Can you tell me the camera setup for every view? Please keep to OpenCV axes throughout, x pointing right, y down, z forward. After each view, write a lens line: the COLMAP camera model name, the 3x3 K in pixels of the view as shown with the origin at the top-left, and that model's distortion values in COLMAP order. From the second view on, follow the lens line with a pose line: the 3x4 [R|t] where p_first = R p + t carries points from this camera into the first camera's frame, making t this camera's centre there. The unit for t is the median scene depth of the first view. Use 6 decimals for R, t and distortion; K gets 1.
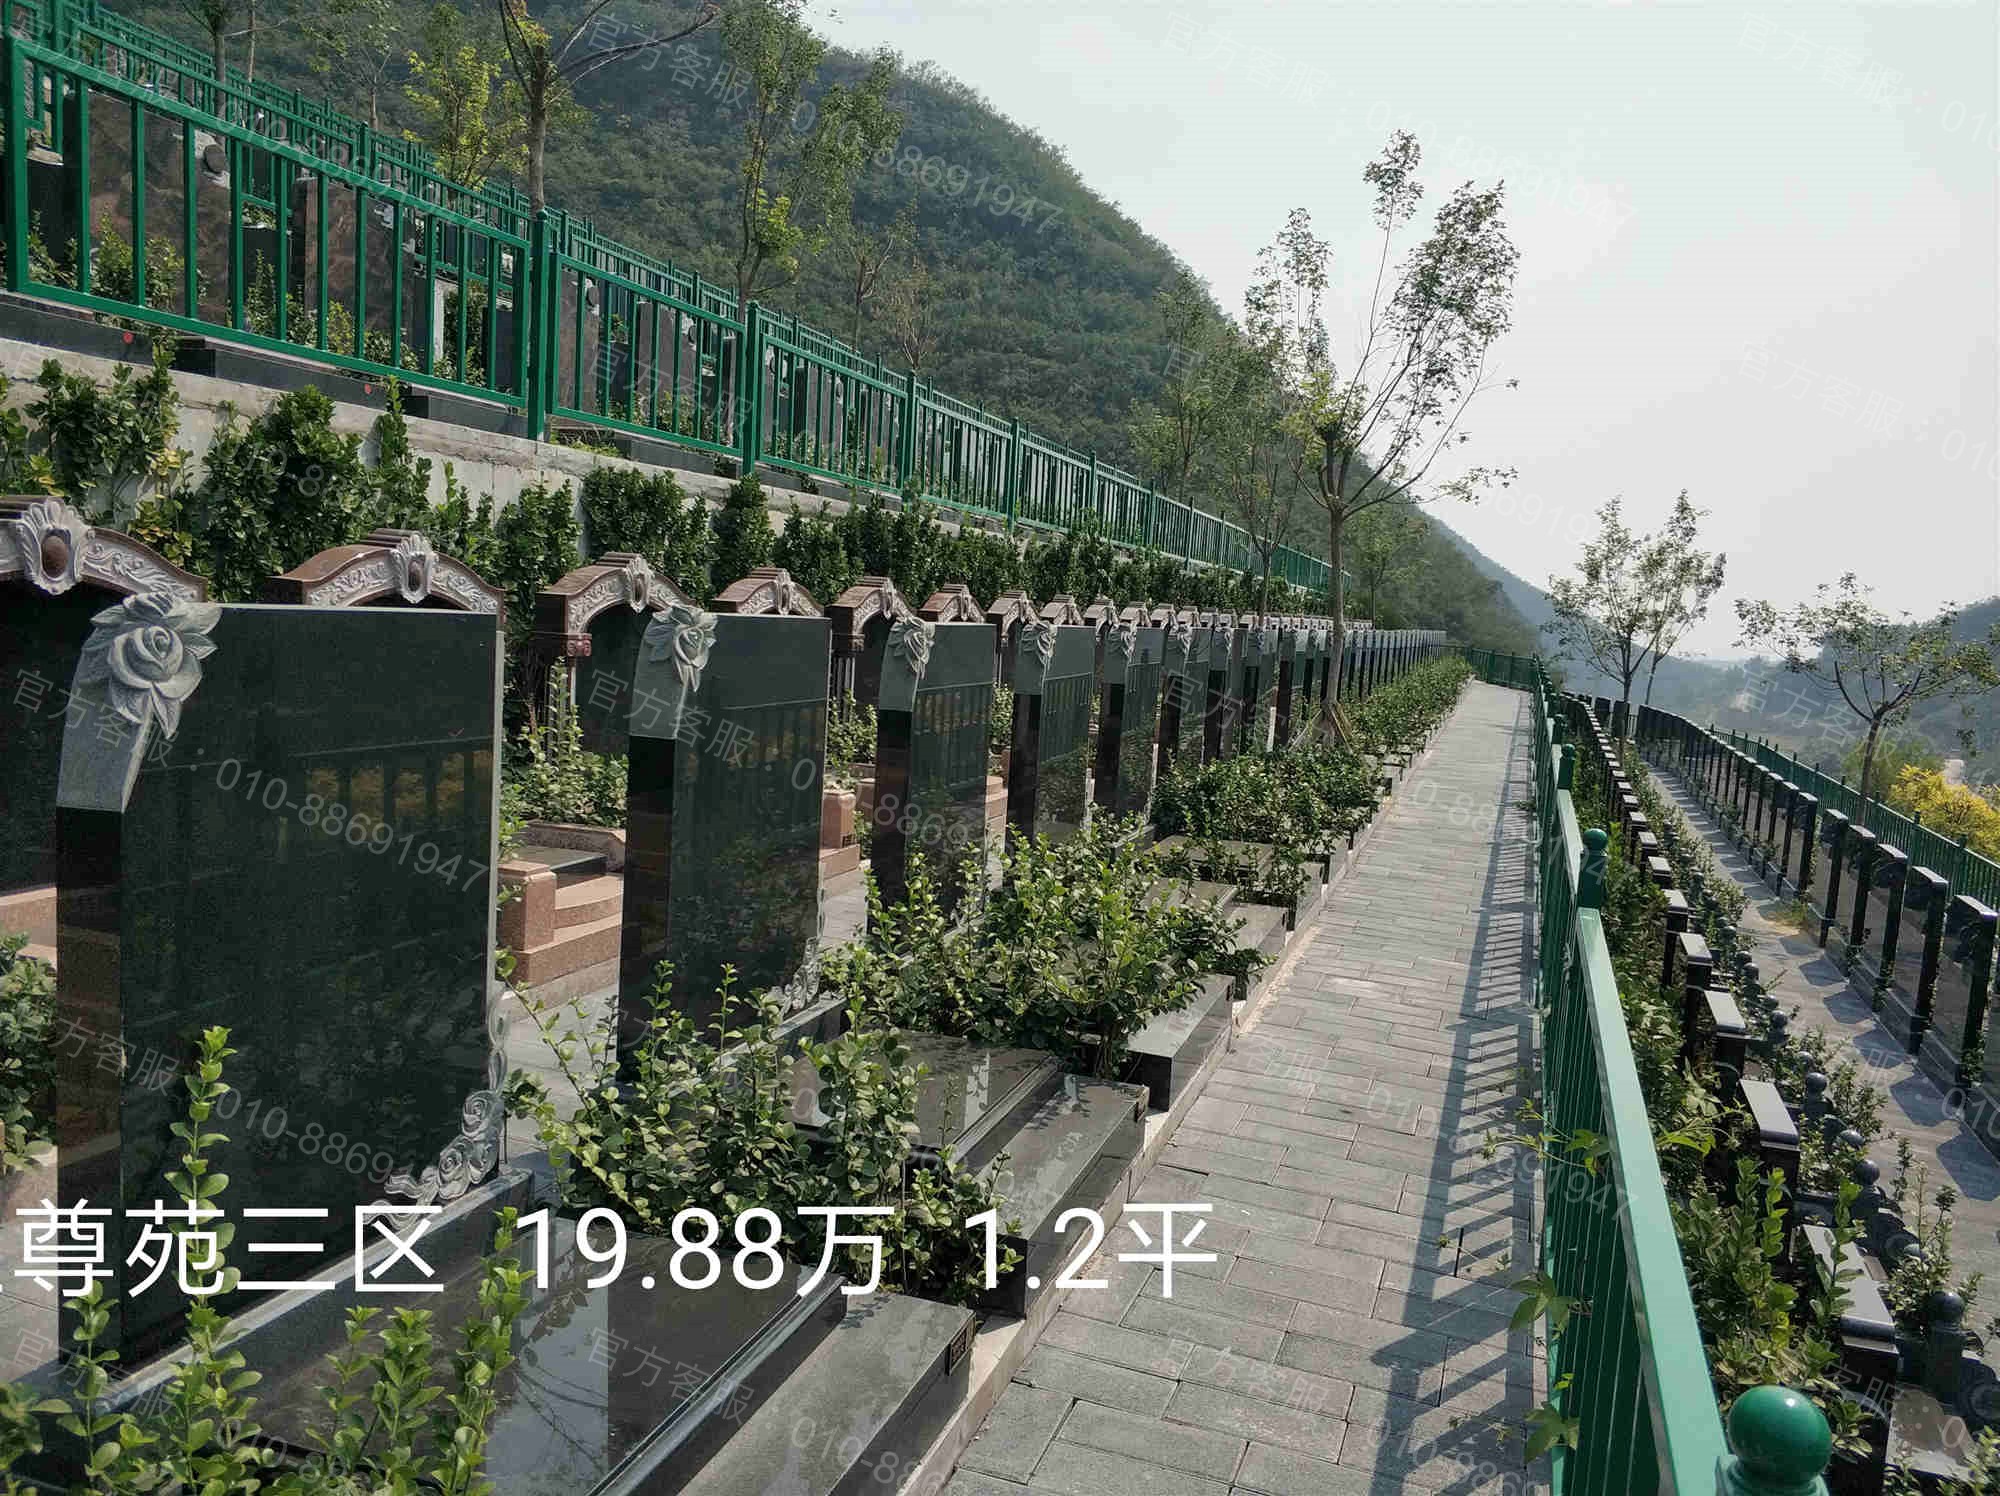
lens RADIAL K [[1532.8, 0, 1012.2], [0, 1532.8, 795.9], [0, 0, 1]] dist [0.070793, -0.122749]
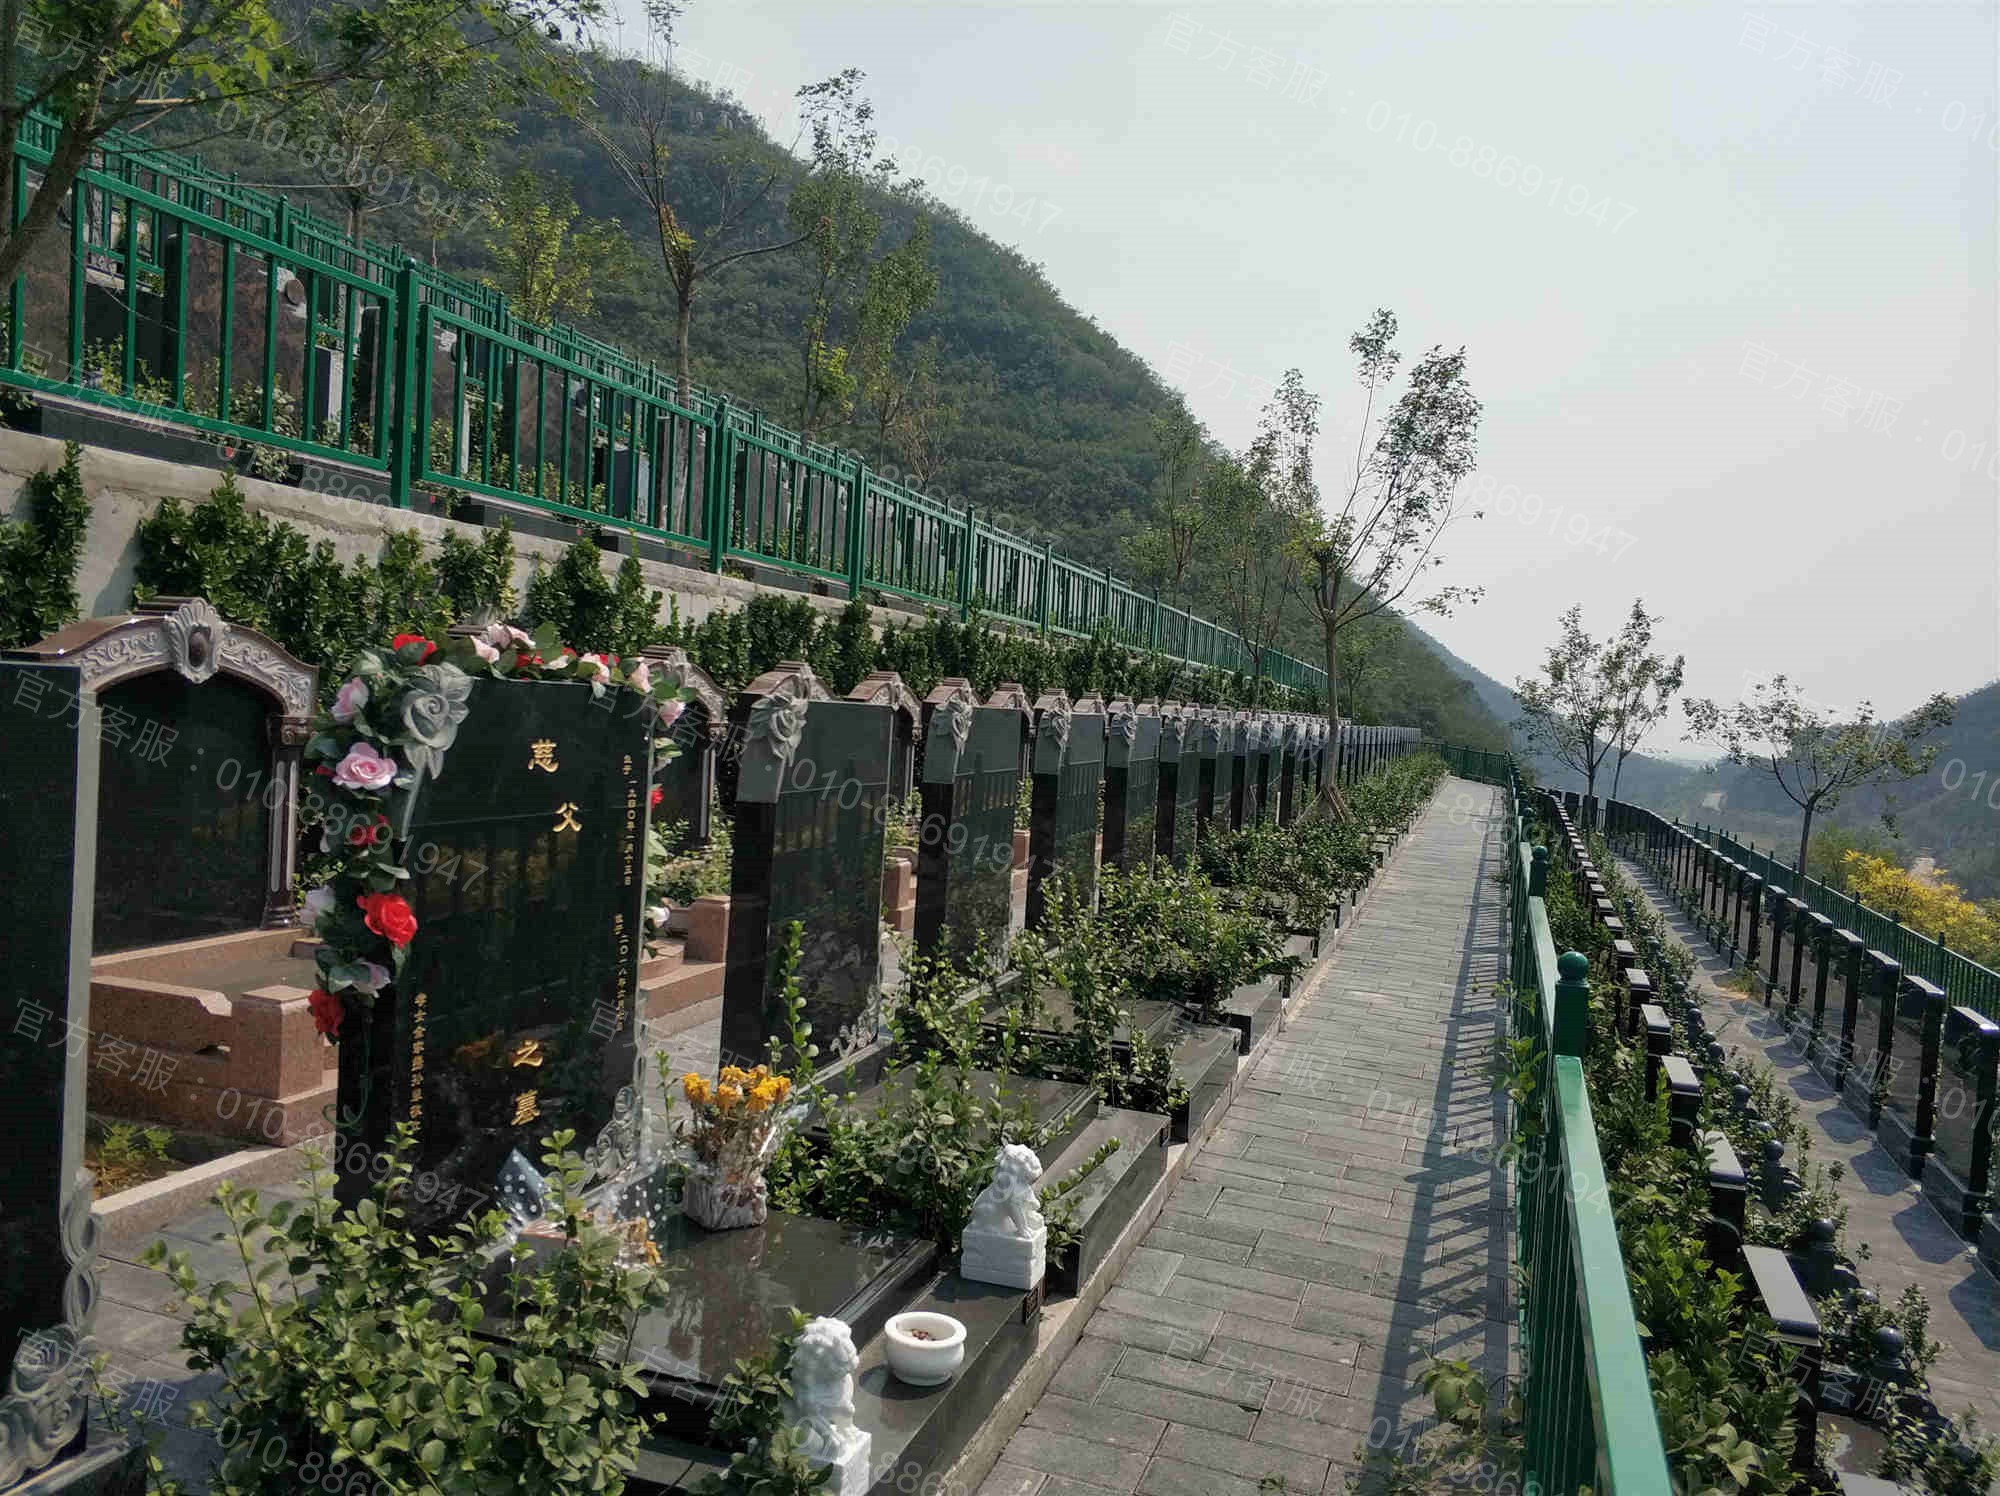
lens RADIAL K [[1579.3, 0, 996.7], [0, 1579.3, 774.8], [0, 0, 1]] dist [0.111519, -0.247339]
pose [[0.999892, 0.001106, 0.014678, -0.058378], [0.000040, 0.996966, -0.077836, 0.023092], [-0.014720, 0.077828, 0.996858, -0.182071]]
